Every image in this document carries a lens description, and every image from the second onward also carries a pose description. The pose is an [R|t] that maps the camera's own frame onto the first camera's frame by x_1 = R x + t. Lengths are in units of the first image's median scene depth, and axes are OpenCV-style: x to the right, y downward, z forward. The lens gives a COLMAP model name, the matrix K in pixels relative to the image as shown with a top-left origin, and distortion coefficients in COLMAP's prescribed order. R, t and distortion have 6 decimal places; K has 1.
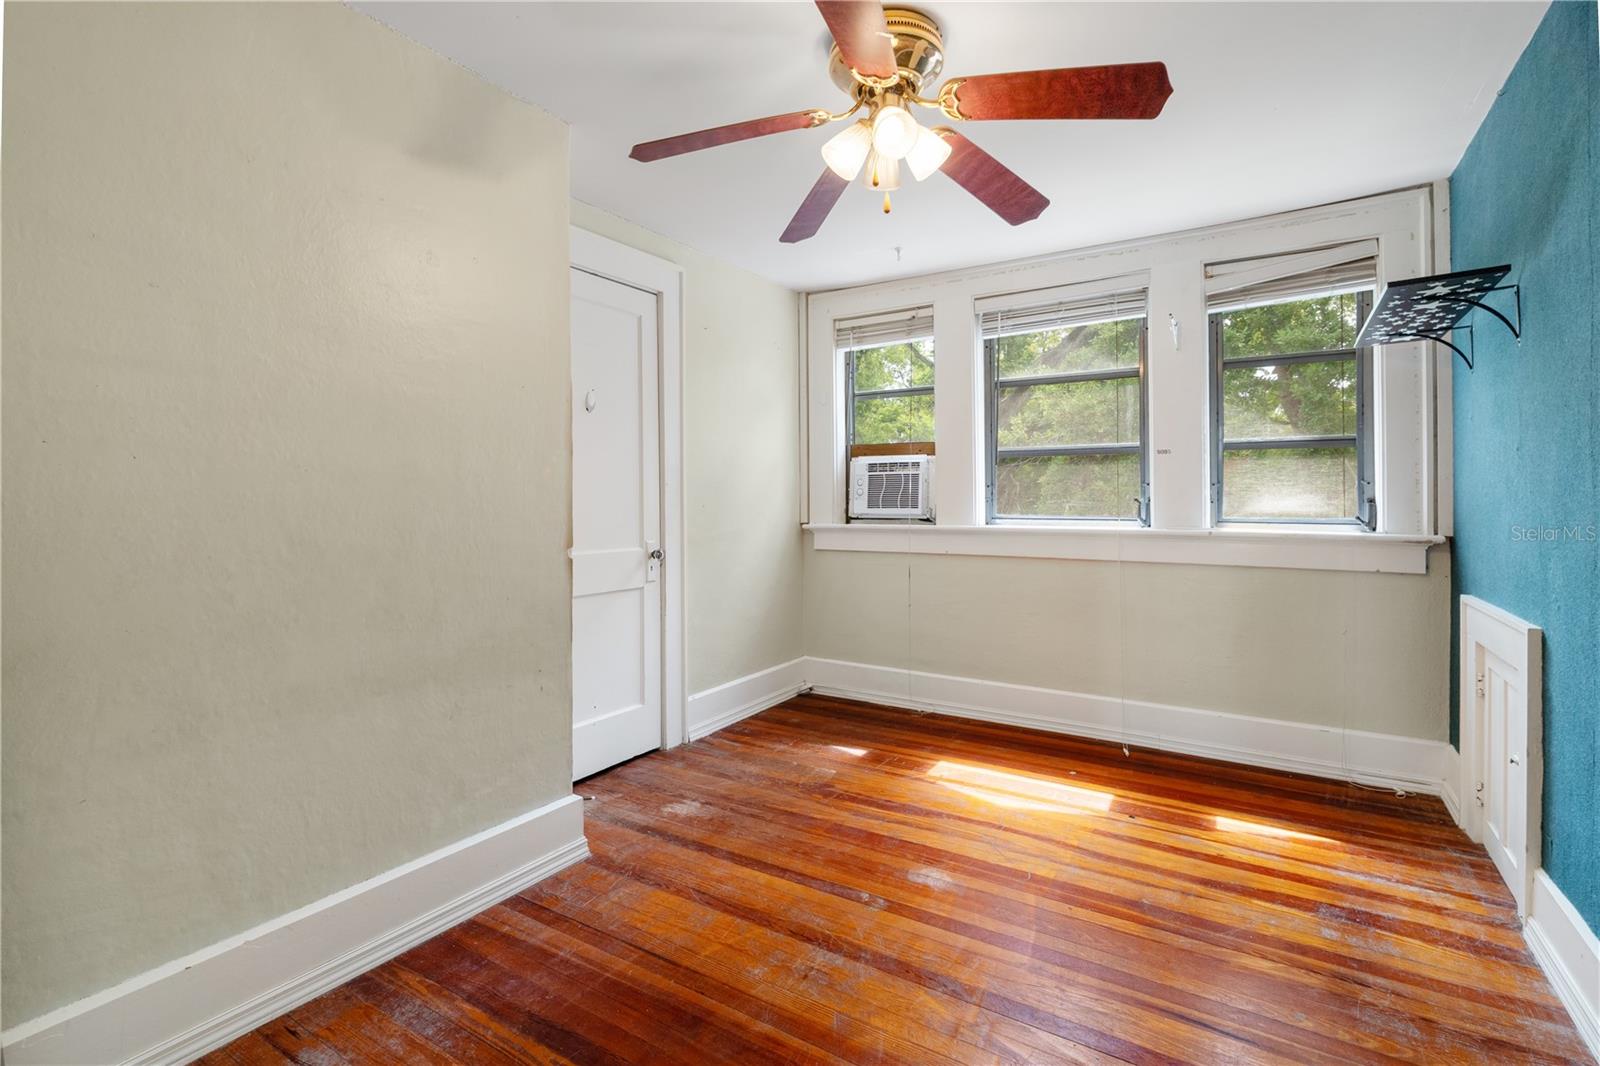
lens RADIAL K [[752.3, 0, 806.1], [0, 752.3, 505.4], [0, 0, 1]] dist [-0.015458, 0.001991]
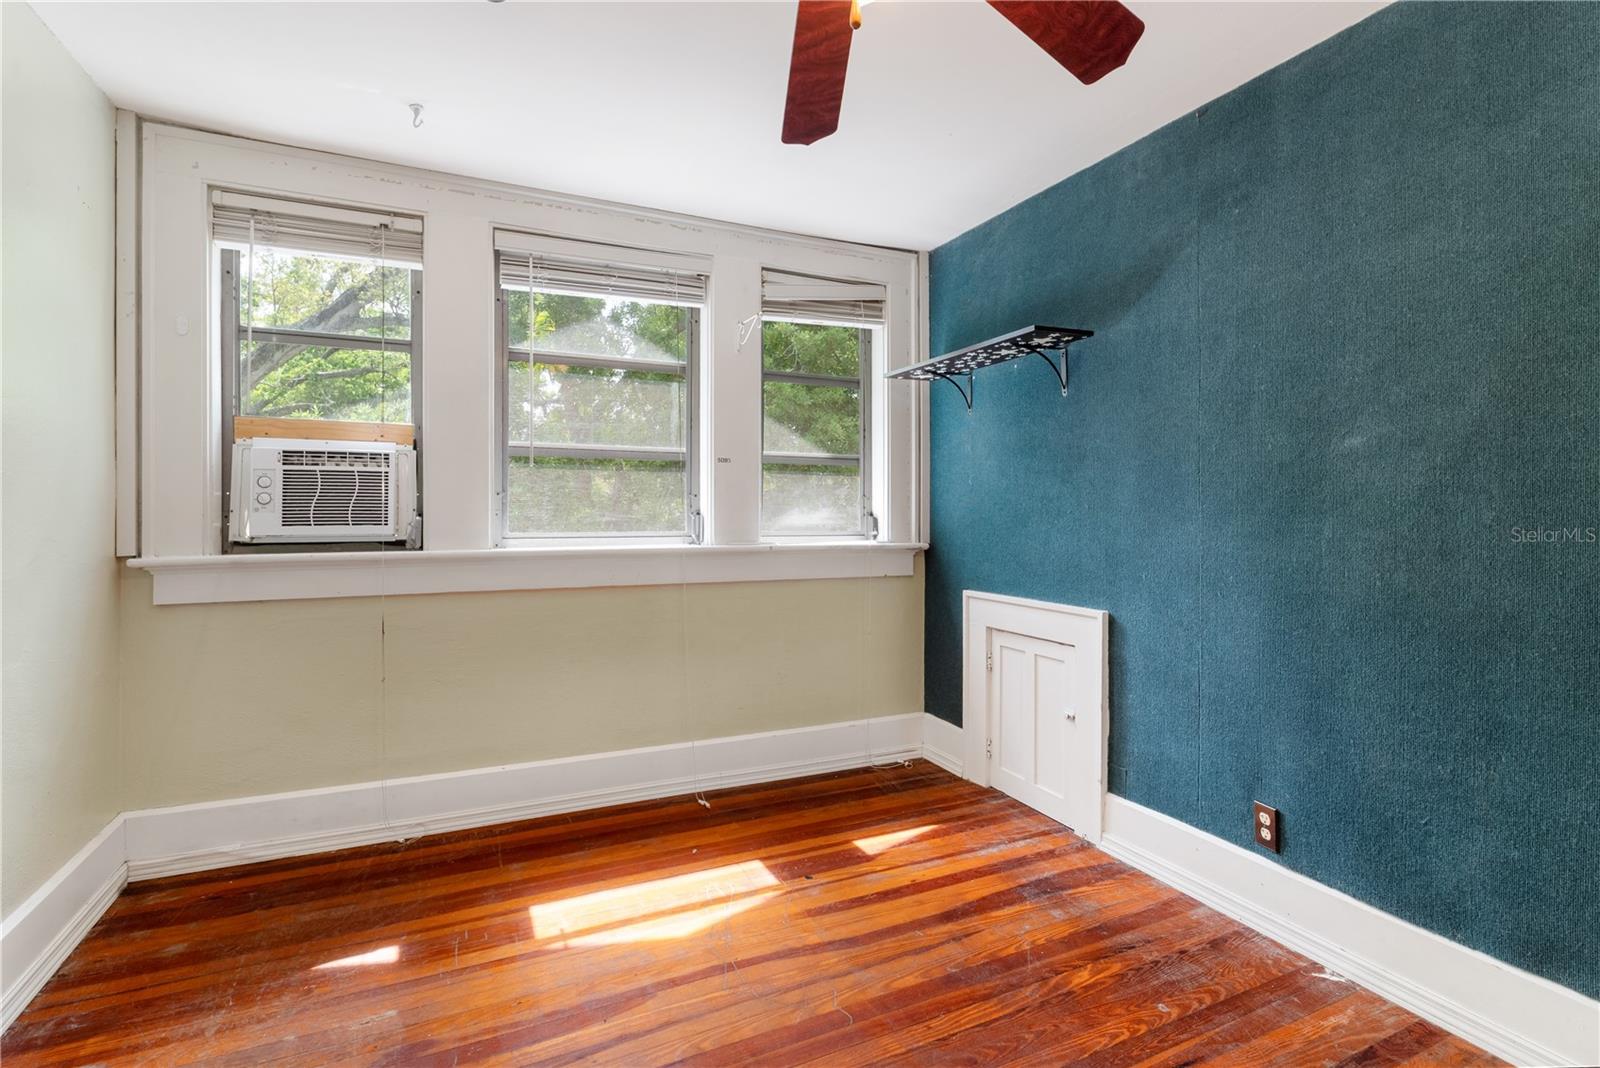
lens RADIAL K [[752.3, 0, 795.4], [0, 752.3, 513.2], [0, 0, 1]] dist [-0.015458, 0.001991]
pose [[0.529119, 0.000206, 0.848547, -0.286115], [0.003412, 0.999991, -0.002371, -0.005484], [-0.848541, 0.004150, 0.529114, 0.501285]]
